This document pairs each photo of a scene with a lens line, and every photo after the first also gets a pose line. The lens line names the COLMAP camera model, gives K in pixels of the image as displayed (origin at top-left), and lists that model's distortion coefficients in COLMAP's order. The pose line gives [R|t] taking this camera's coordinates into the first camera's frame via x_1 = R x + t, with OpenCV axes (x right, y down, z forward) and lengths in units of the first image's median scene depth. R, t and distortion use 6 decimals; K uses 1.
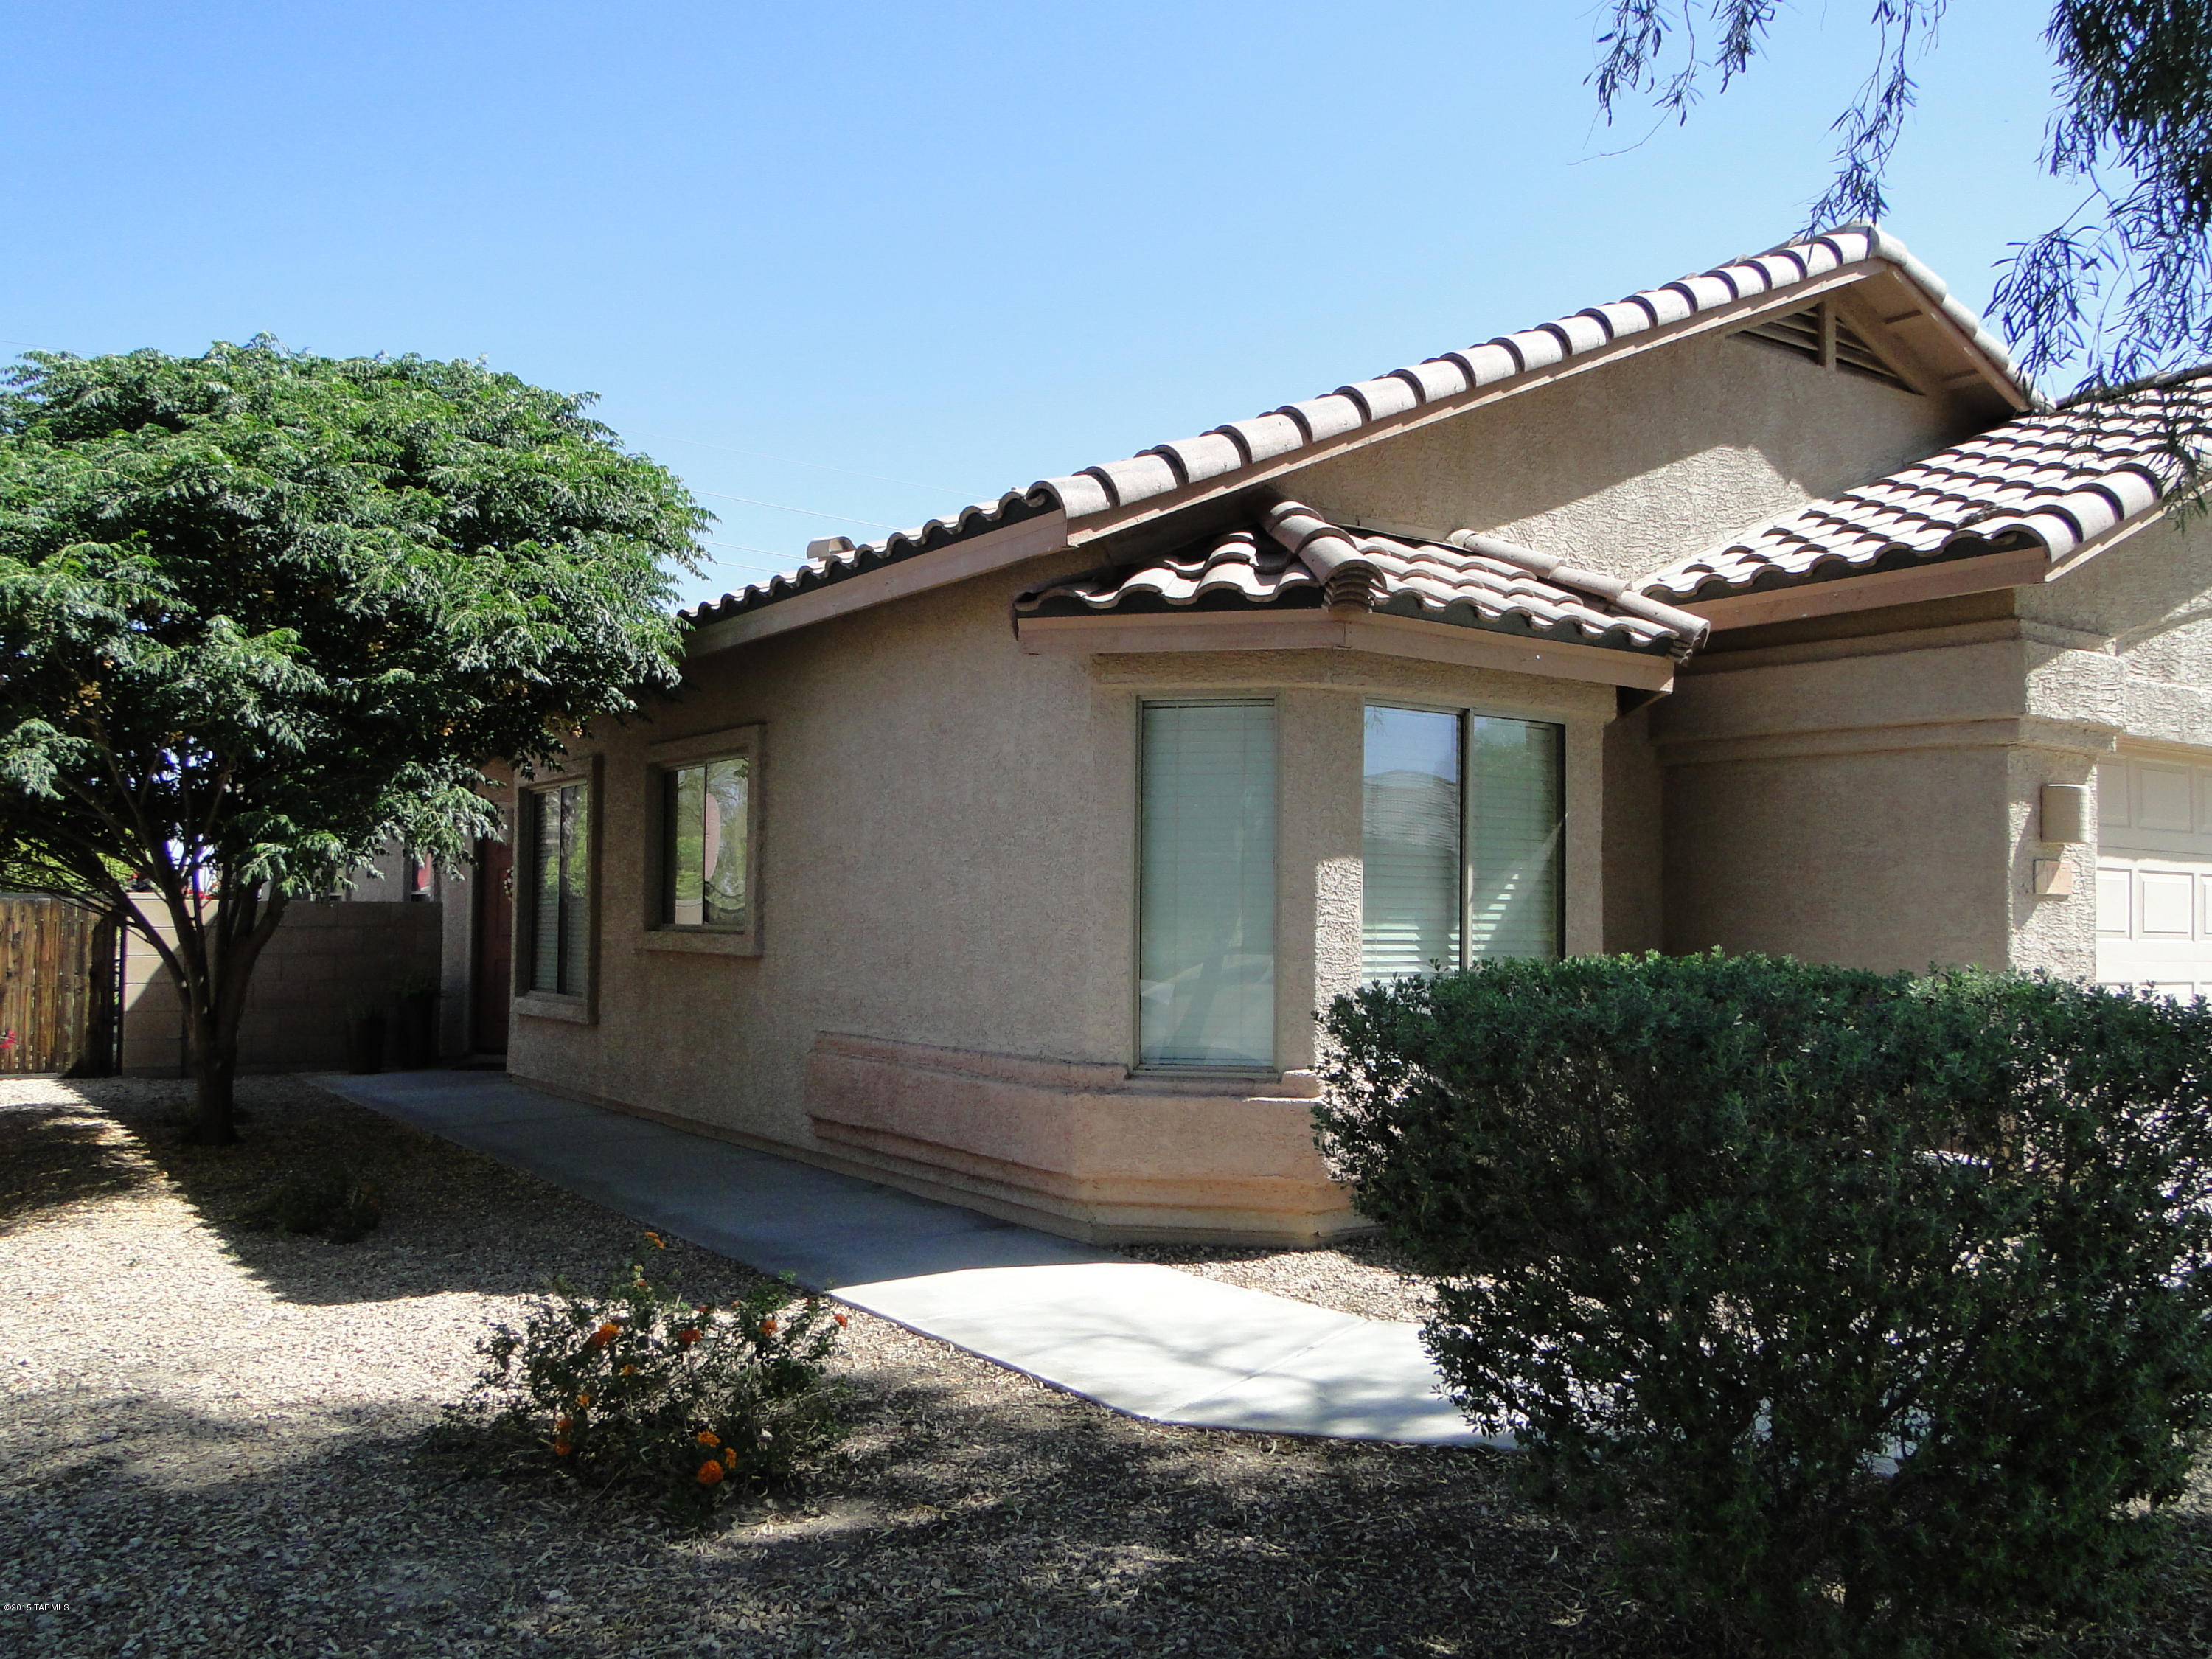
lens RADIAL K [[1826.8, 0, 1099.3], [0, 1826.8, 836.7], [0, 0, 1]] dist [0.005045, -0.006036]
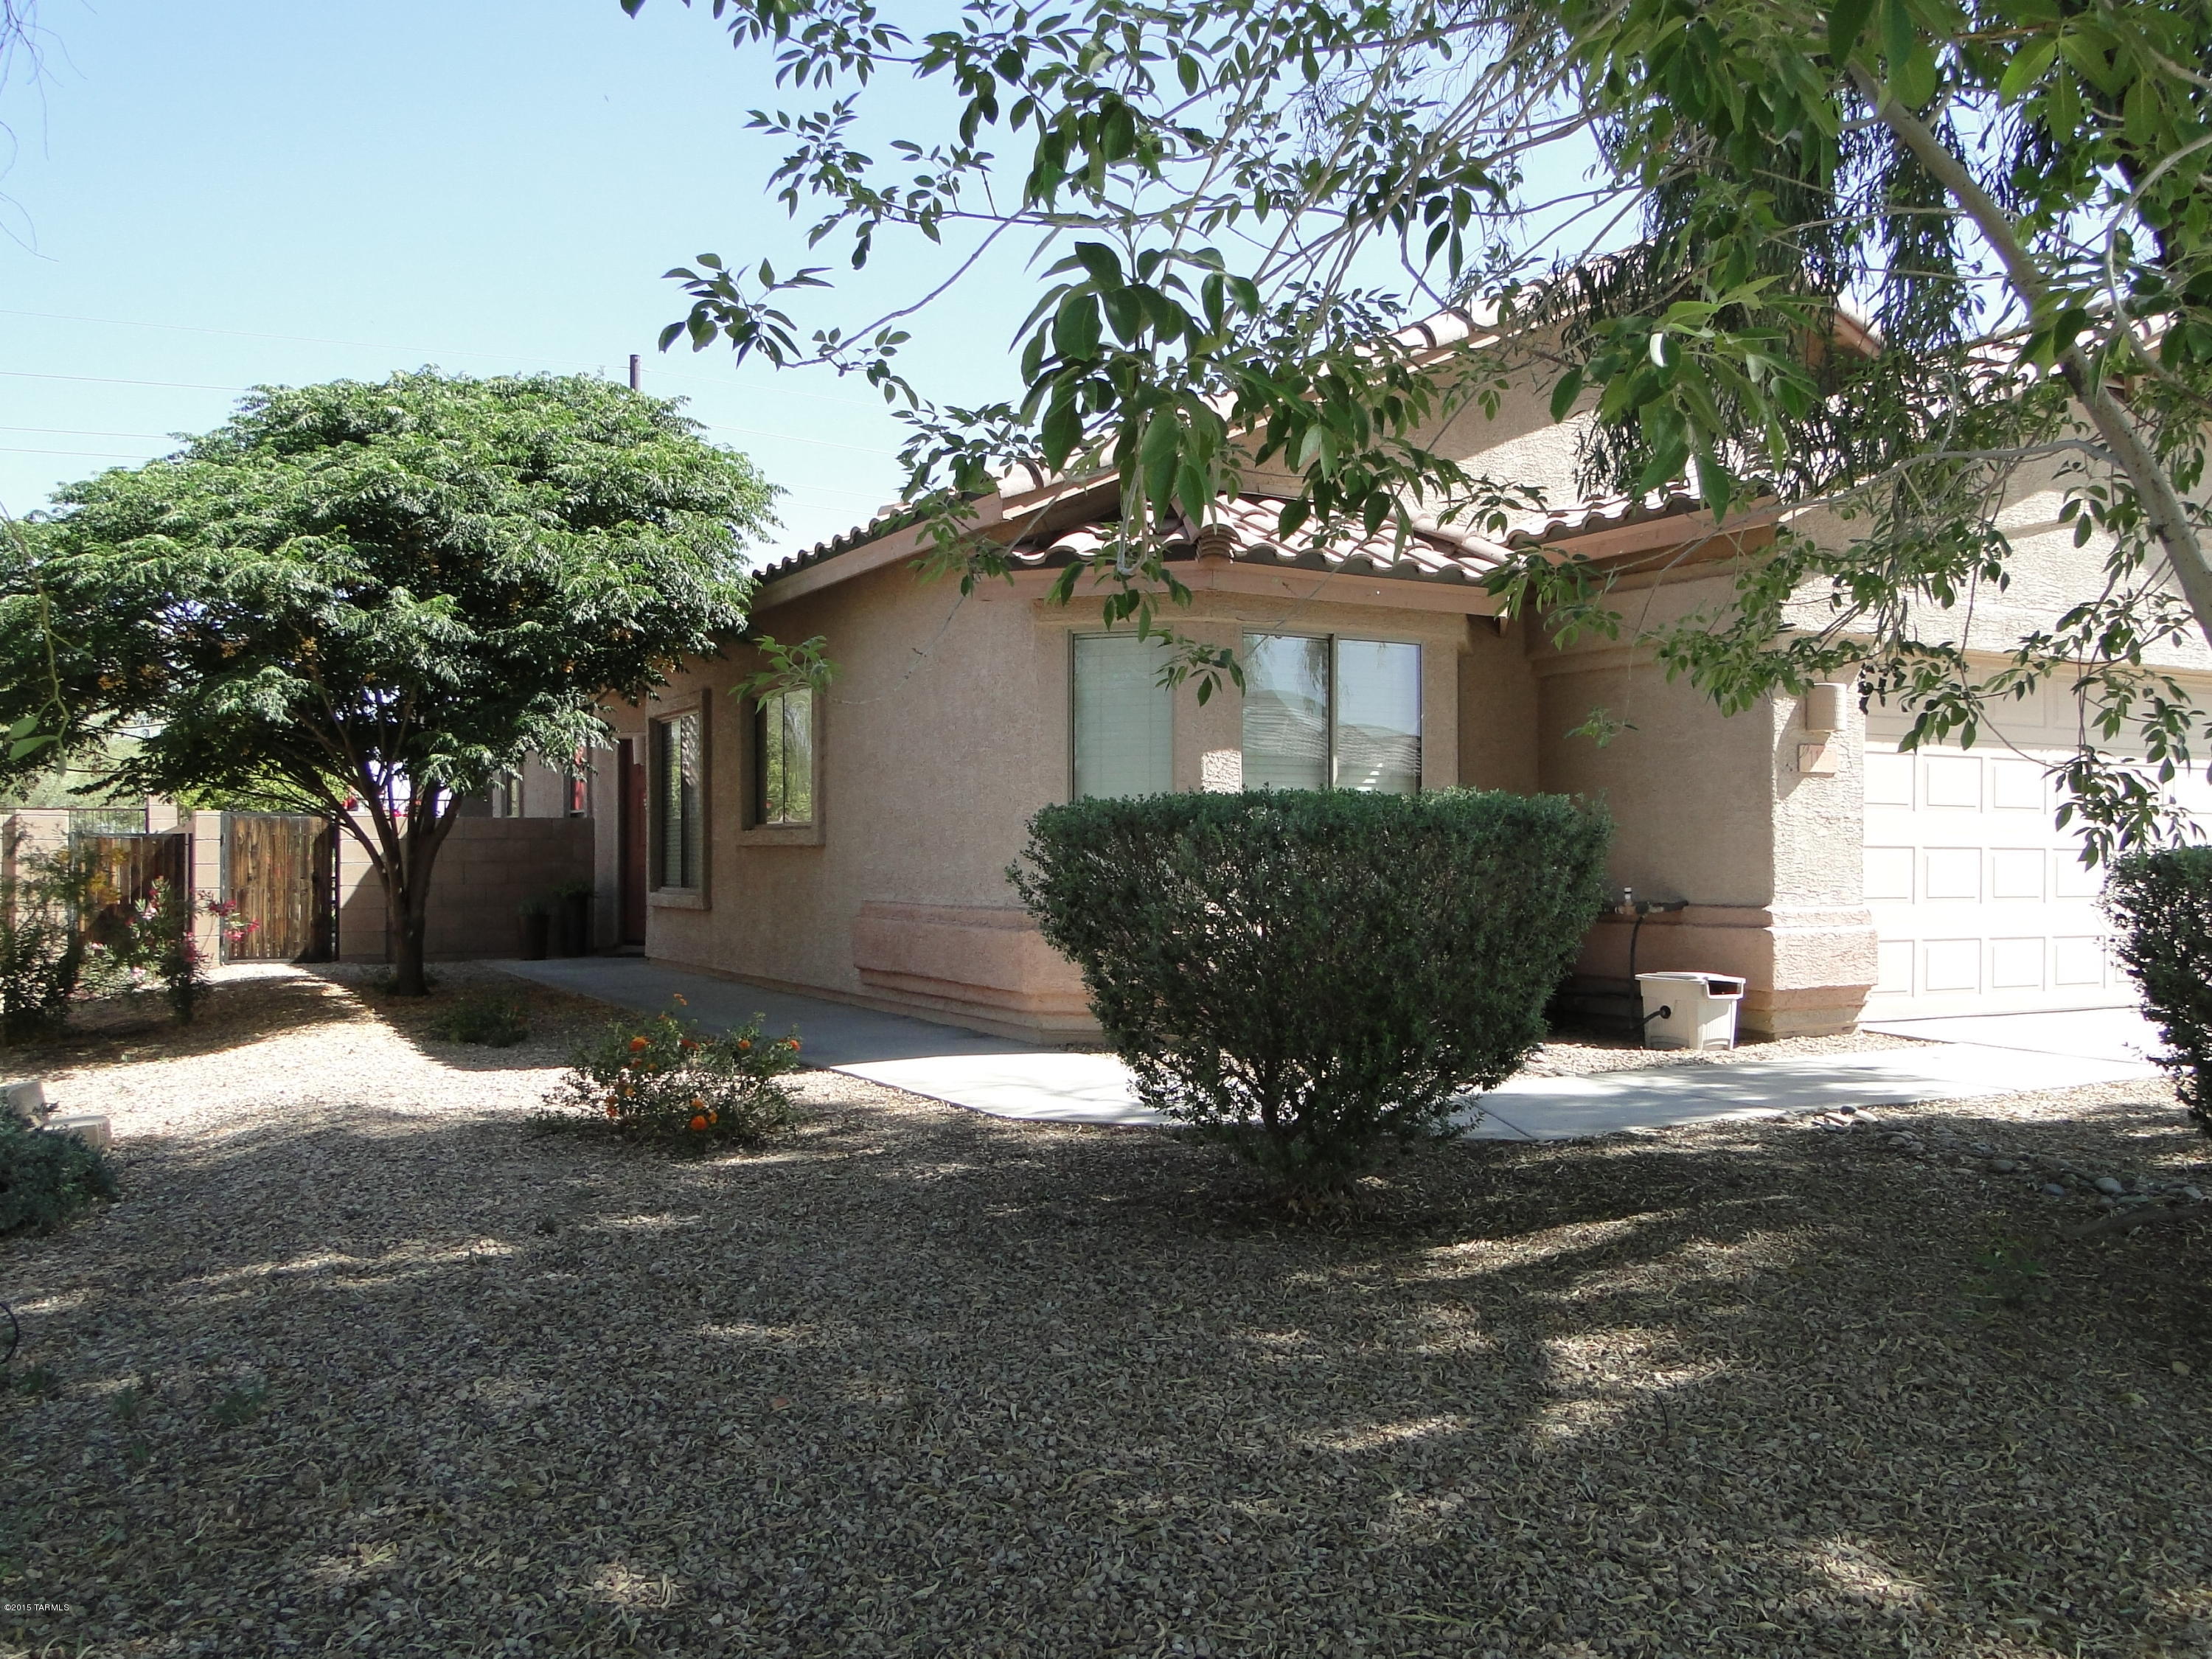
lens RADIAL K [[1848.7, 0, 1106.0], [0, 1848.7, 829.5], [0, 0, 1]] dist [0.006331, -0.025199]
pose [[0.995340, -0.013313, -0.095501, 0.151029], [0.016168, 0.999443, 0.029181, 0.024638], [0.095059, -0.030589, 0.995002, -0.285280]]
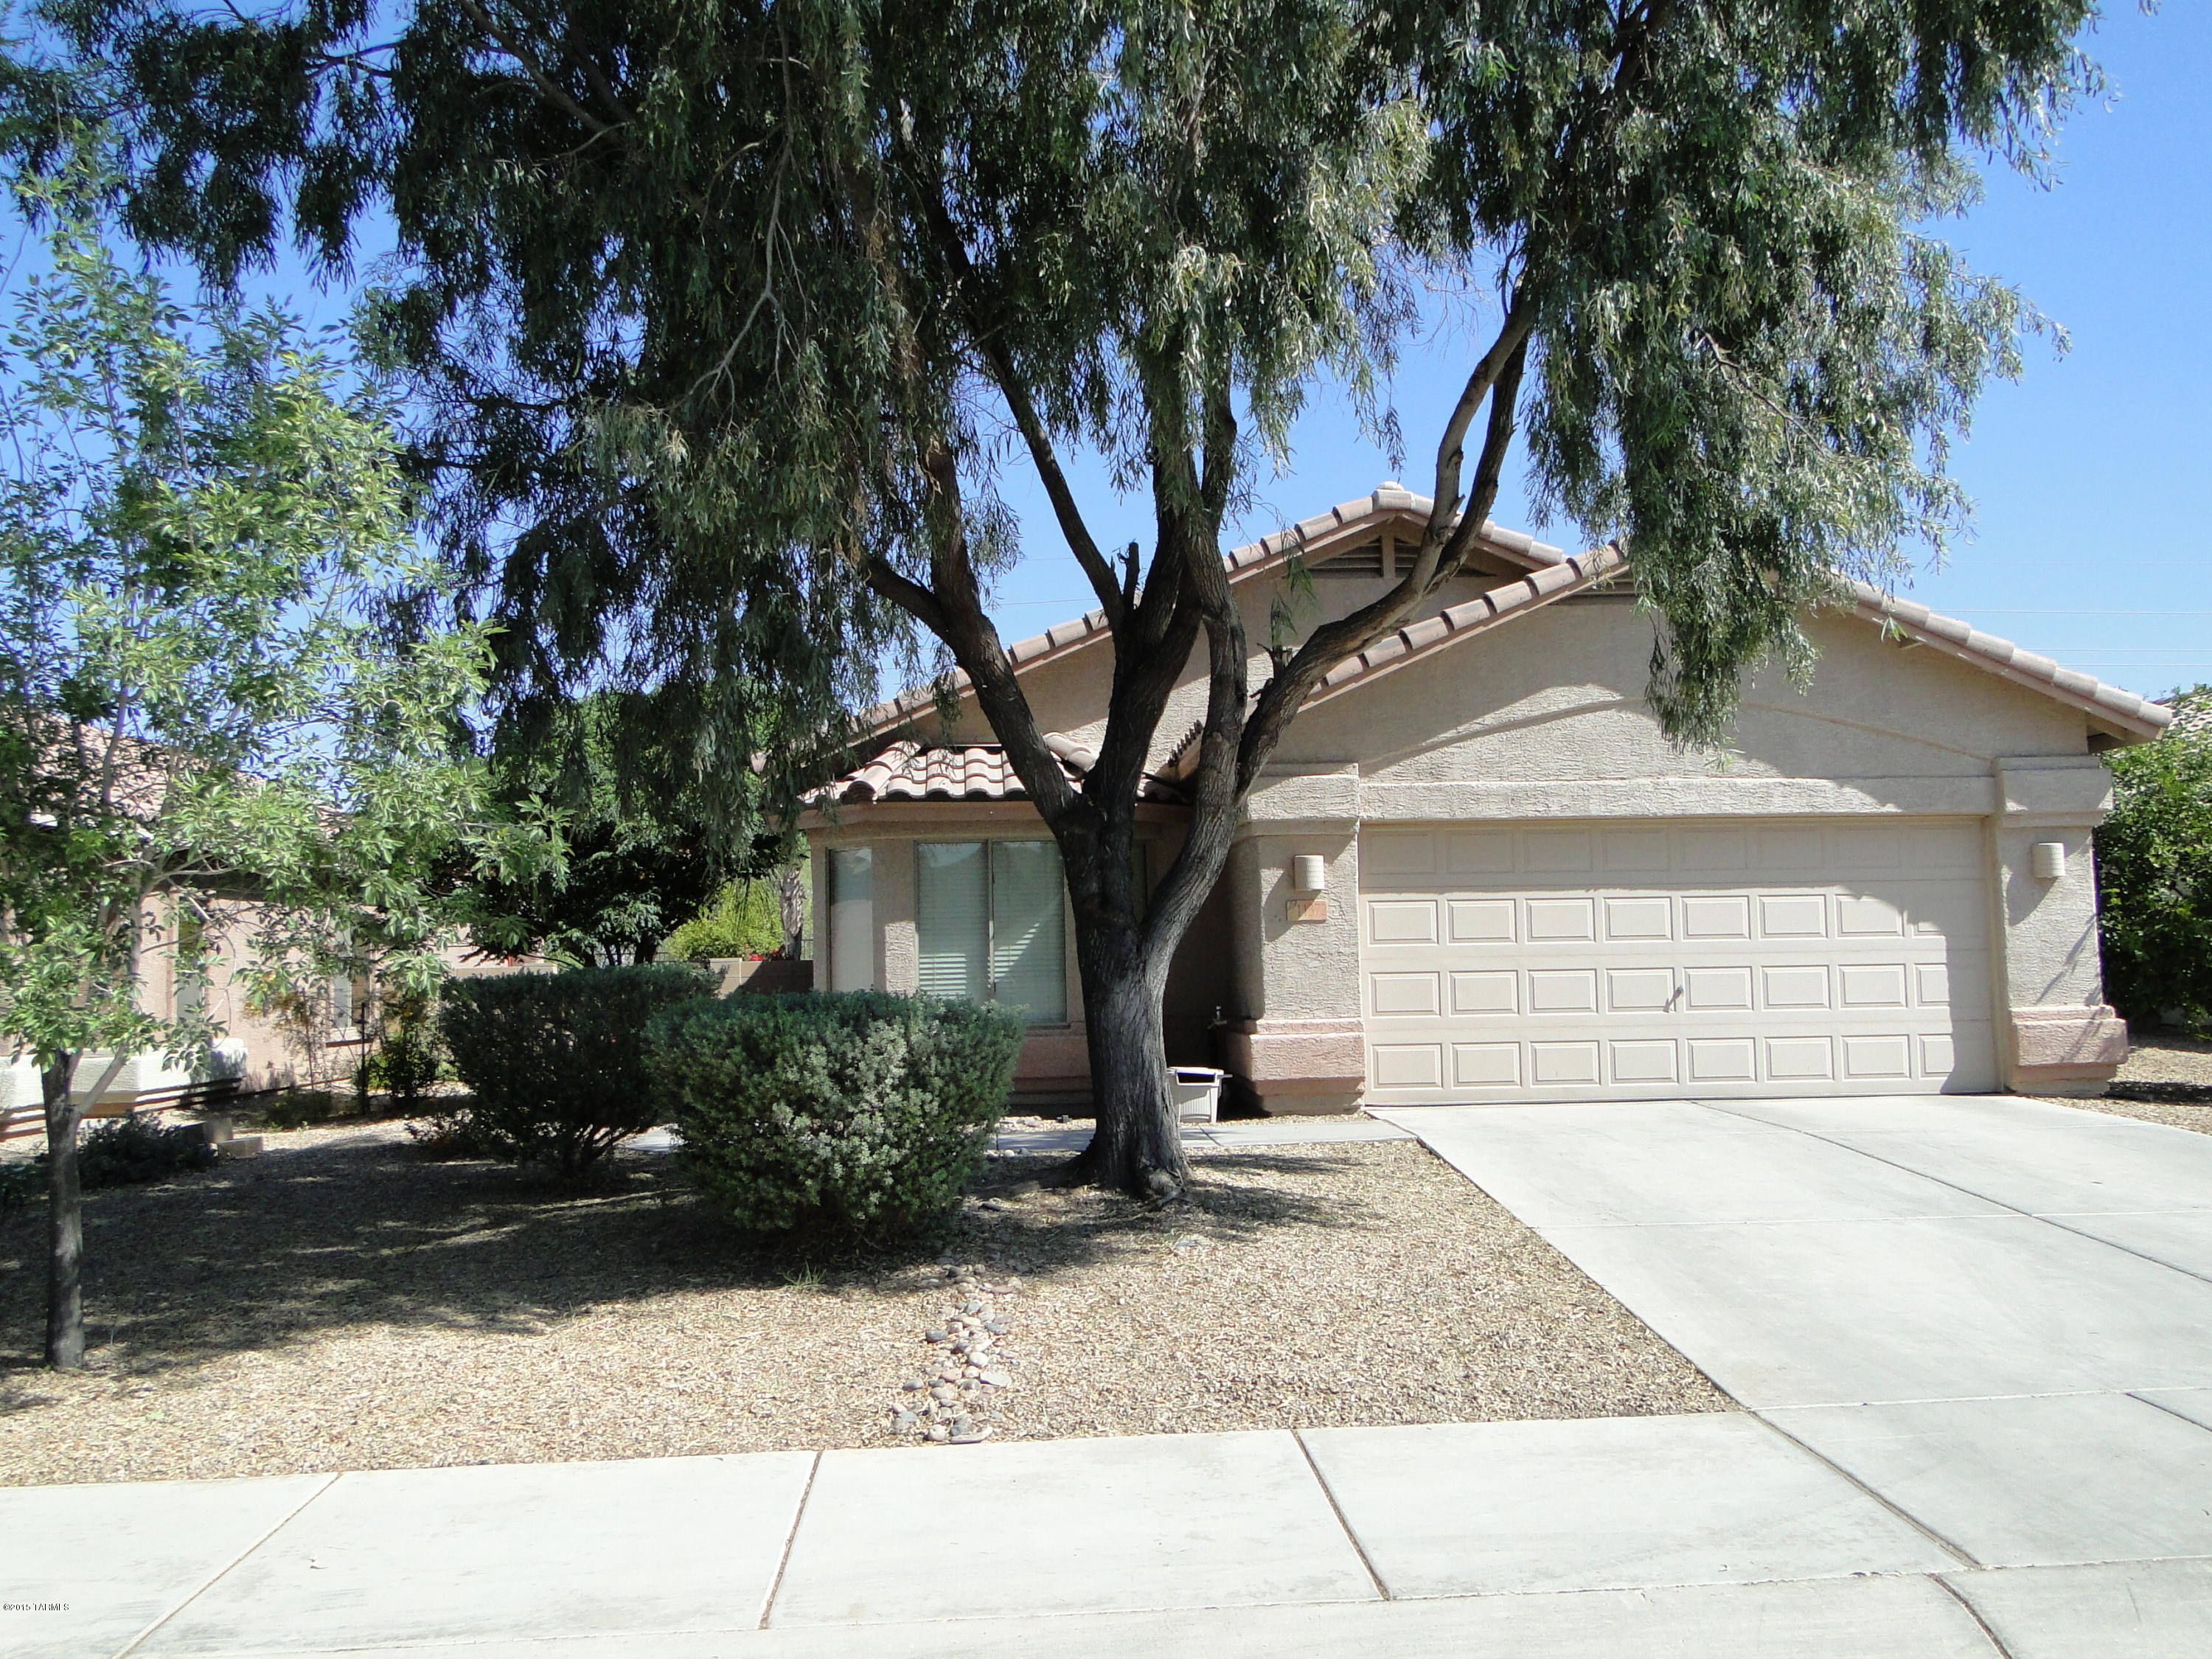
lens RADIAL K [[1826.8, 0, 1099.3], [0, 1826.8, 836.7], [0, 0, 1]] dist [0.005045, -0.006036]
pose [[0.844574, -0.070142, -0.530824, 1.203365], [0.057168, 0.997528, -0.040854, 0.011767], [0.532378, 0.004159, 0.846497, -0.515940]]
